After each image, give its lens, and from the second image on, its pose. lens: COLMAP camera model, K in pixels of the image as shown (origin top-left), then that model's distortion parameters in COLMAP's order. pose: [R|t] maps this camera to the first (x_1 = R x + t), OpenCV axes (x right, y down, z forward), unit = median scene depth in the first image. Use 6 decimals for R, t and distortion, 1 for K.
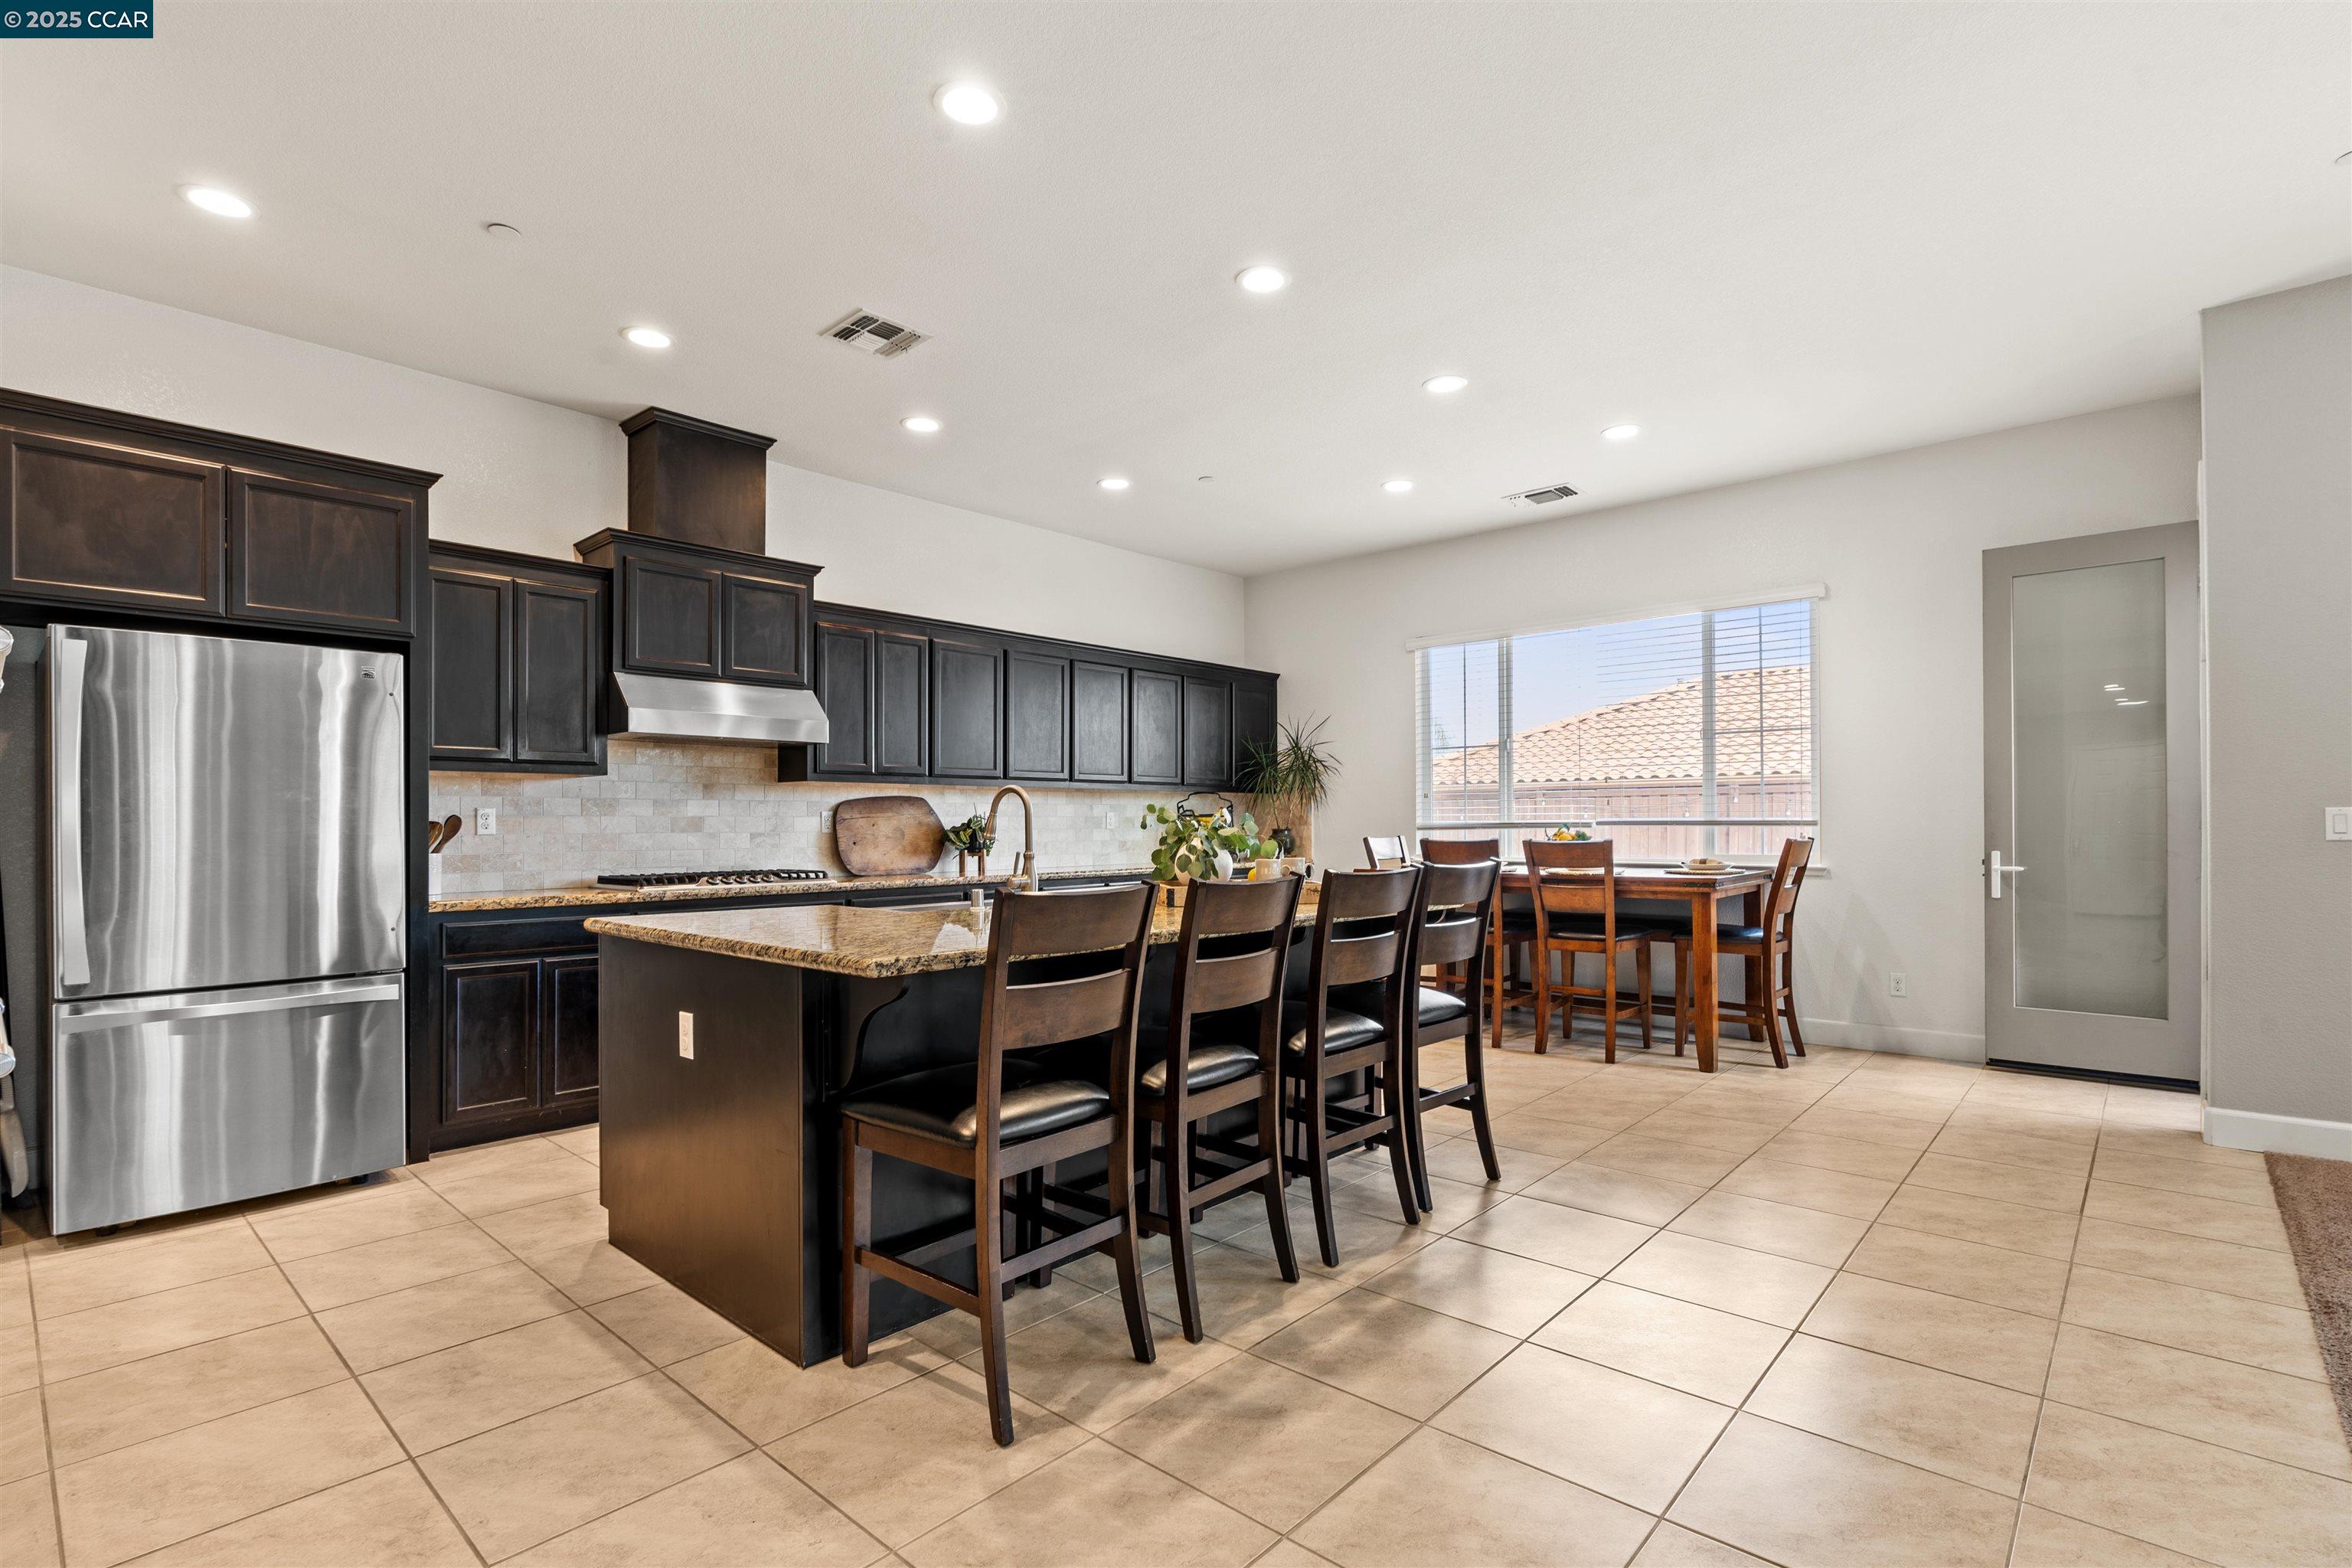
lens RADIAL K [[1099.4, 0, 1190.4], [0, 1099.4, 816.5], [0, 0, 1]] dist [-0.000884, 0.000508]
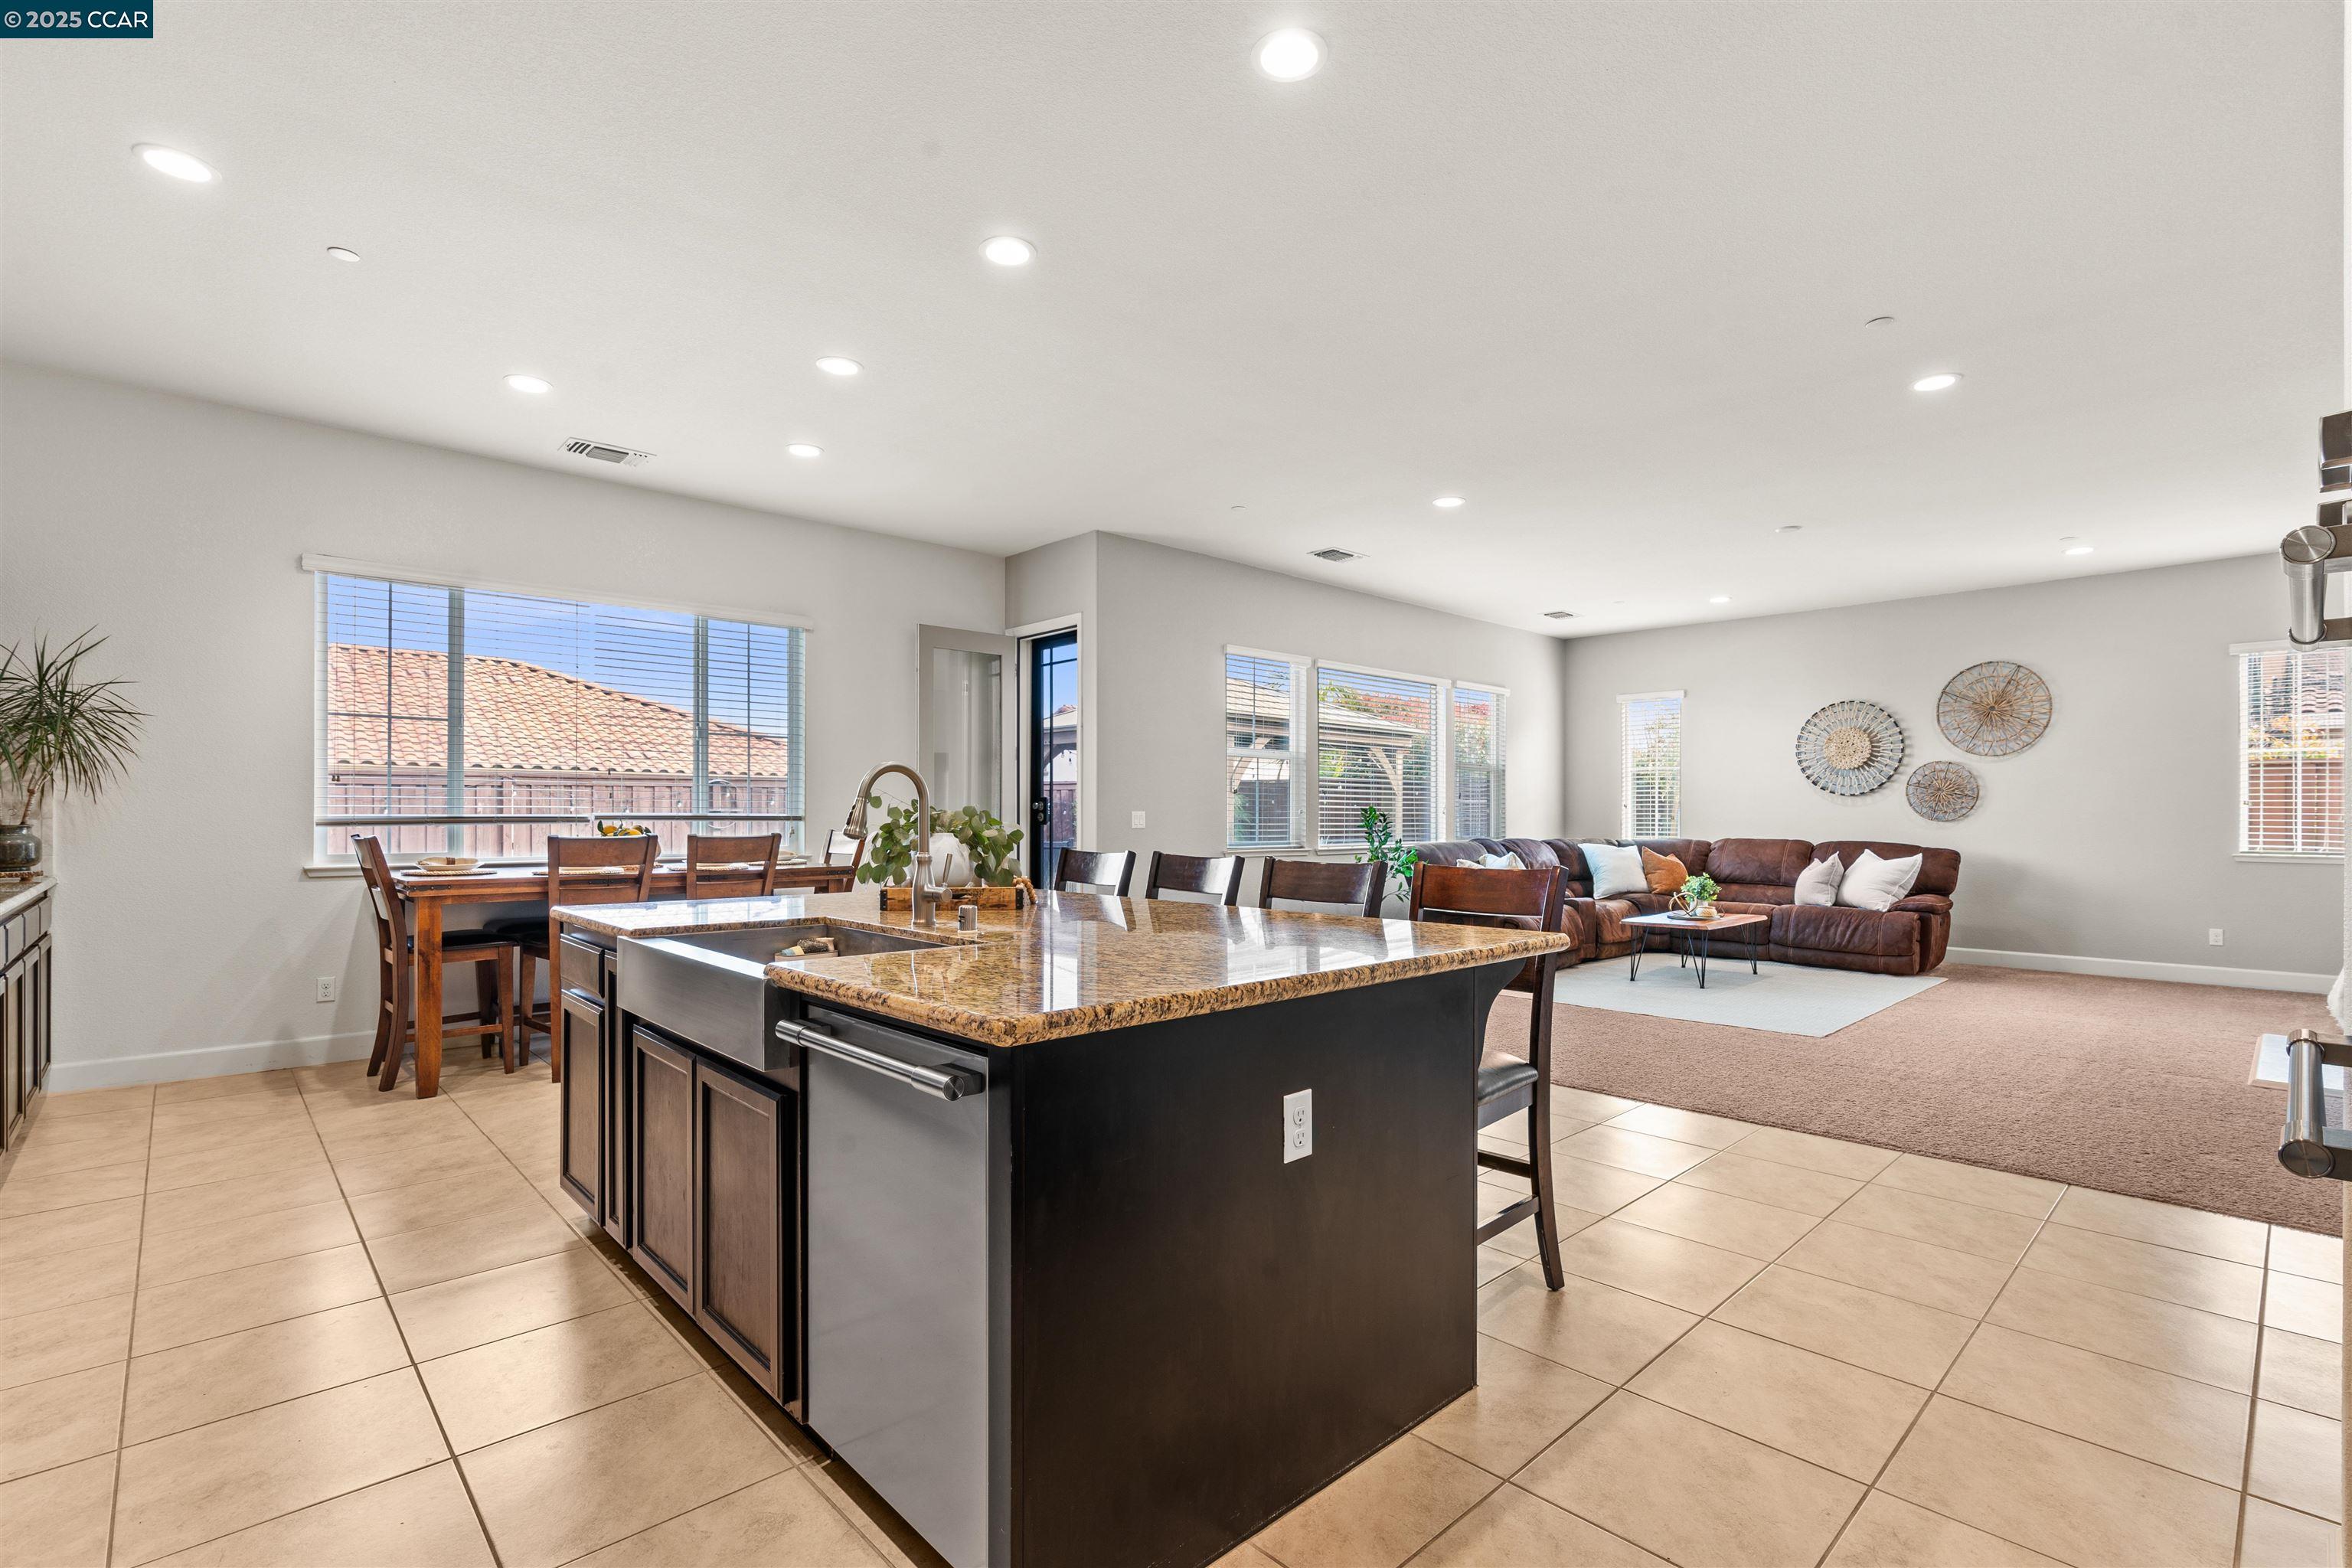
lens RADIAL K [[1062.4, 0, 1196.6], [0, 1062.4, 810.5], [0, 0, 1]] dist [0.000377, 0.000674]
pose [[0.081303, 0.011198, 0.996627, -0.603968], [-0.008469, 0.999909, -0.010544, 0.005906], [-0.996653, -0.007583, 0.081391, 0.544177]]
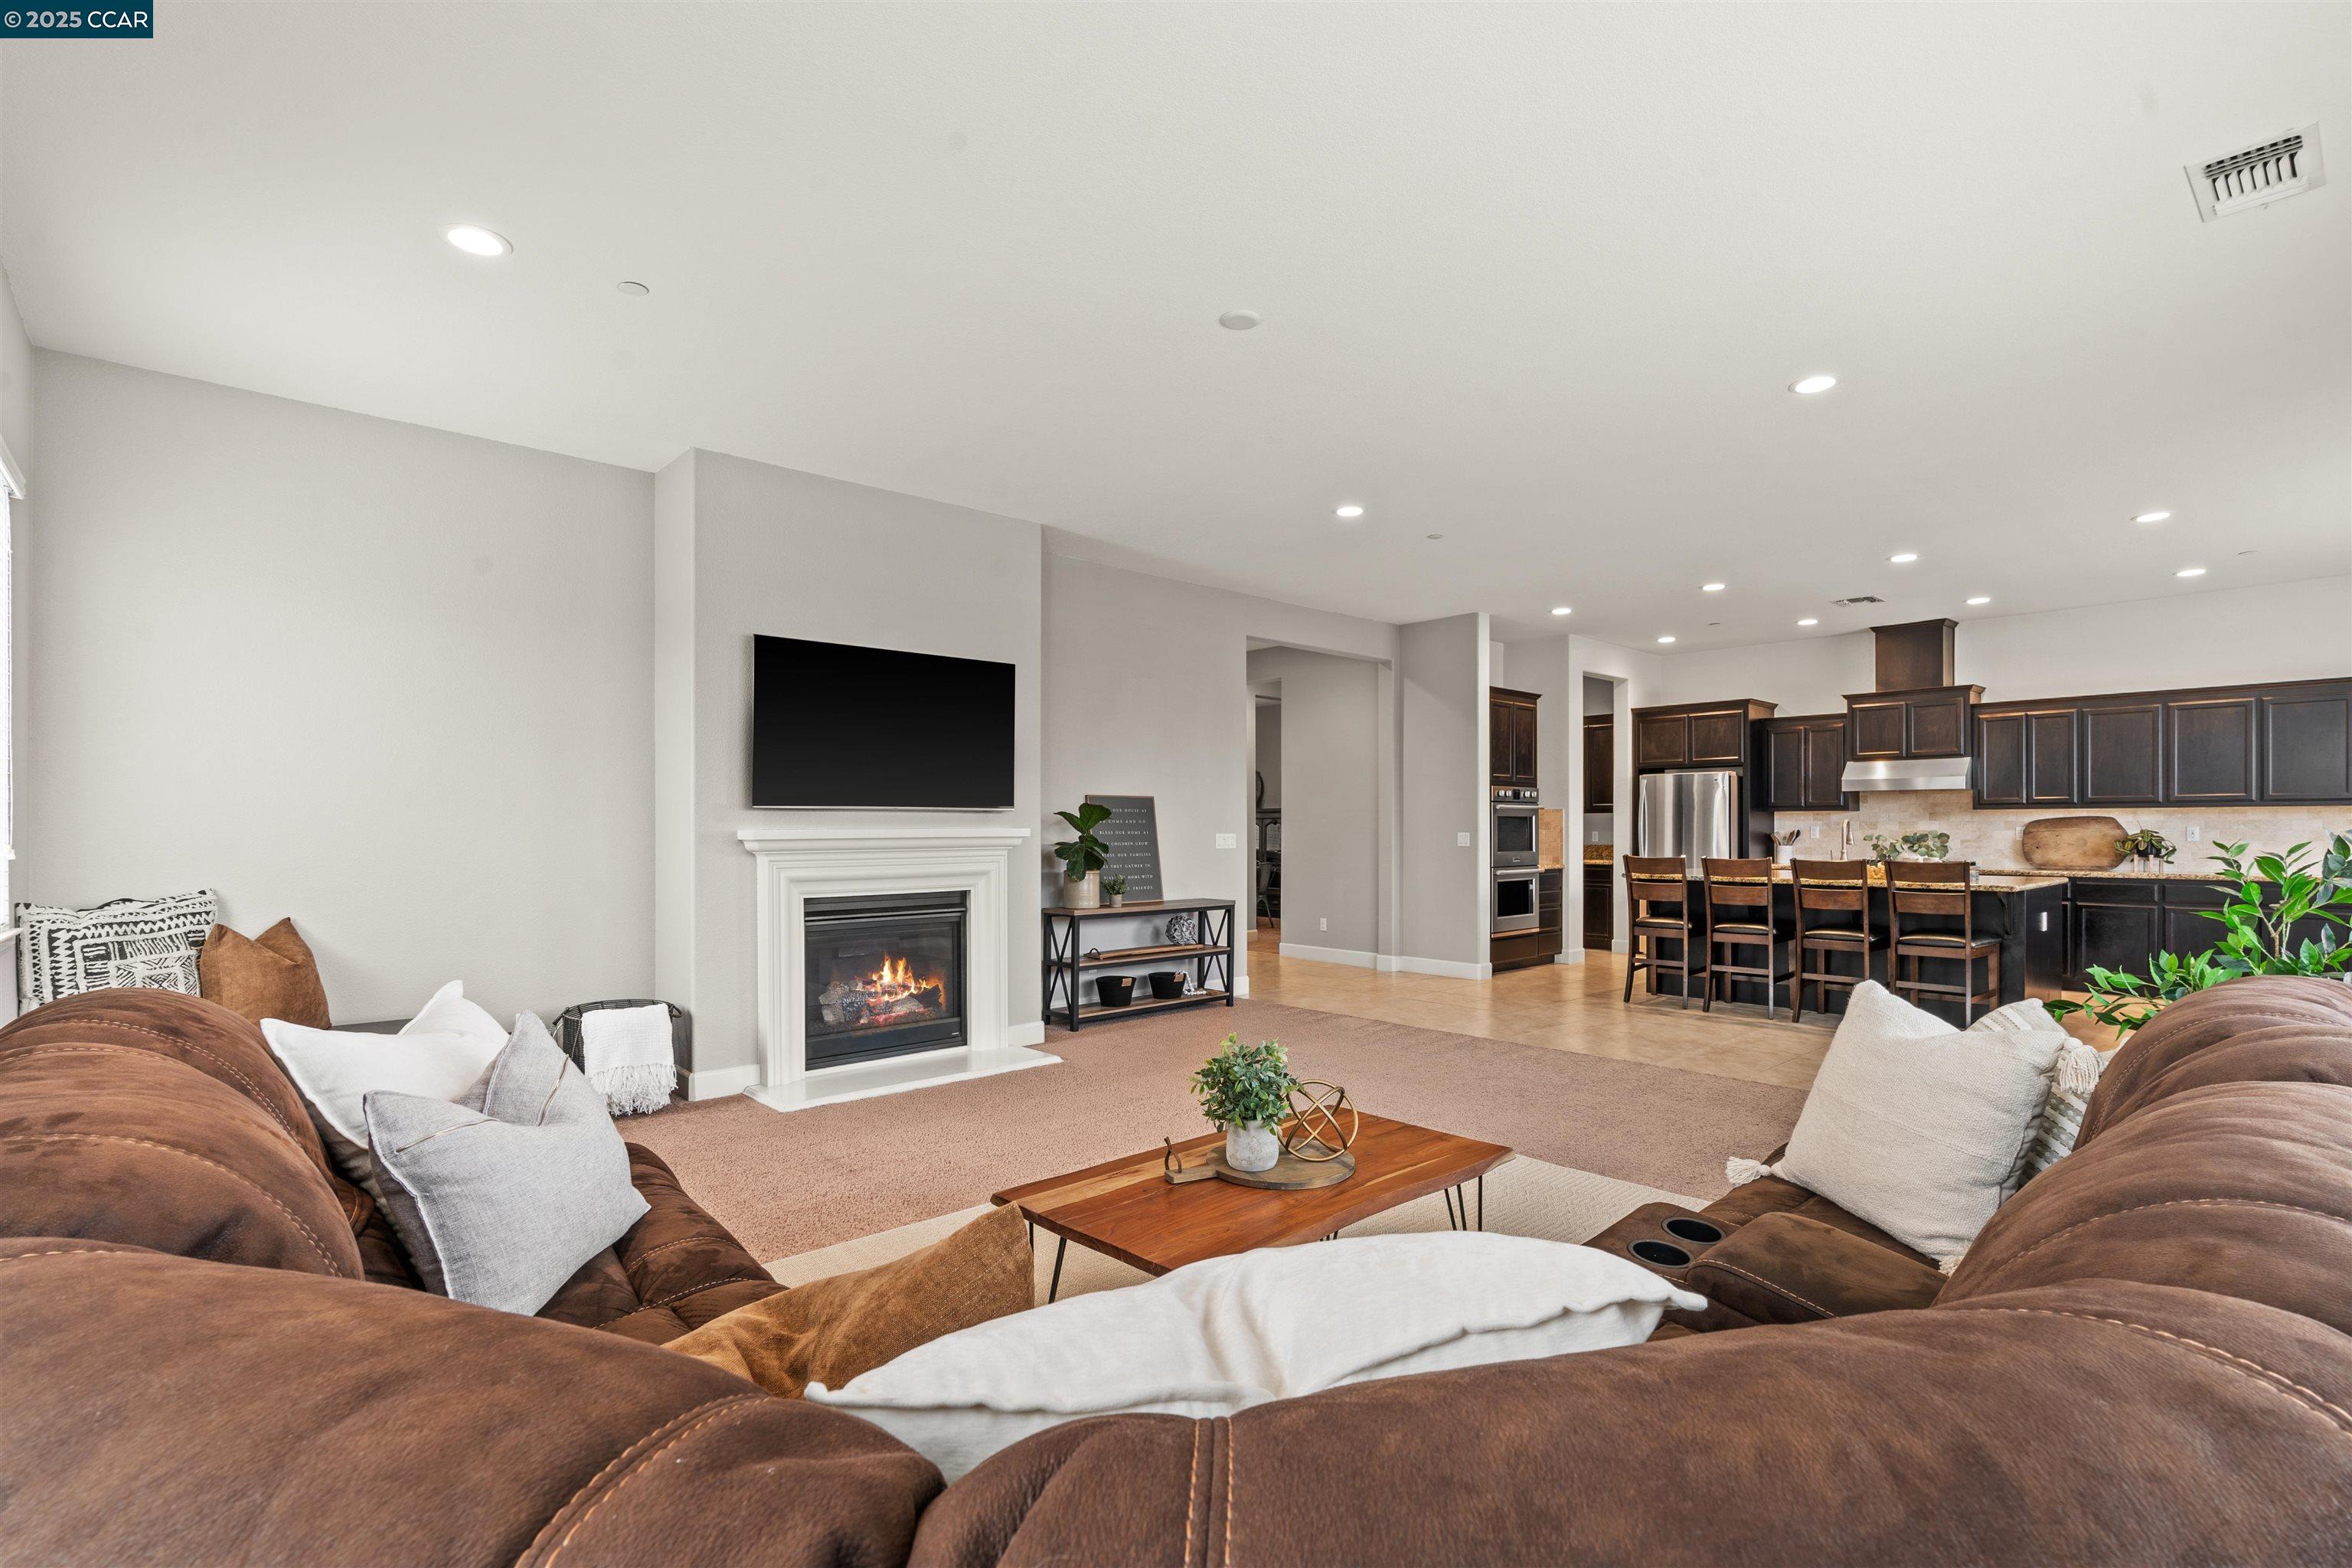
lens RADIAL K [[1084.9, 0, 1180.2], [0, 1084.9, 830.3], [0, 0, 1]] dist [-0.001425, 0.000570]
pose [[-0.098392, 0.005232, -0.995134, 1.513776], [0.009514, 0.999945, 0.004317, -0.020488], [0.995102, -0.009043, -0.098437, -0.066688]]
